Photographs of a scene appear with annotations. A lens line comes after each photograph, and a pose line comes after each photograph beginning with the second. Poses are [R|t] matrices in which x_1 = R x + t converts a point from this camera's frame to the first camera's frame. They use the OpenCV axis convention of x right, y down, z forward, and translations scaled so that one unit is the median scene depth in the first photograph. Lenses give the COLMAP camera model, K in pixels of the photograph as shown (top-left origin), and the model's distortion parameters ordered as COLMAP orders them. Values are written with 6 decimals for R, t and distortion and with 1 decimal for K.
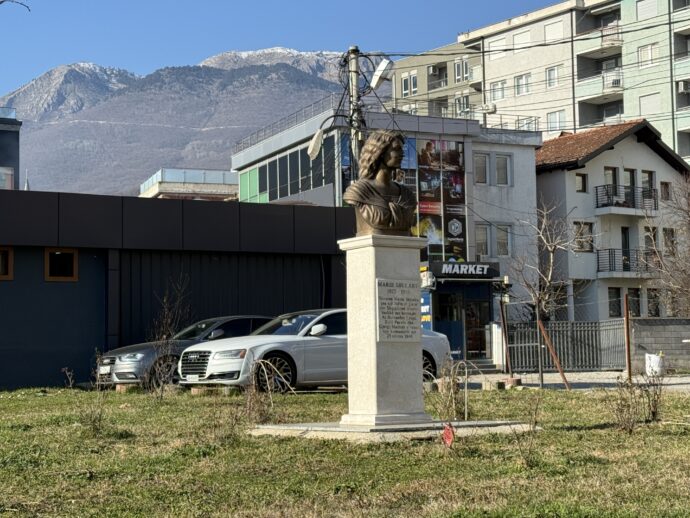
lens RADIAL K [[1256.8, 0, 345.2], [0, 1256.8, 258.9], [0, 0, 1]] dist [0.003161, 0.000000]
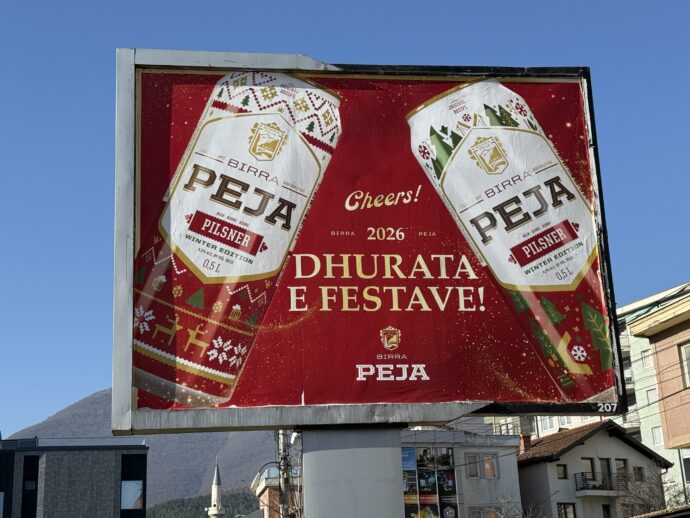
lens RADIAL K [[1137.3, 0, 344.4], [0, 1137.3, 259.0], [0, 0, 1]] dist [0.178206, 0.000000]
pose [[0.979628, -0.078192, -0.184974, 0.217653], [0.037550, 0.976161, -0.213776, -0.030778], [0.197280, 0.202475, 0.959210, -0.247226]]
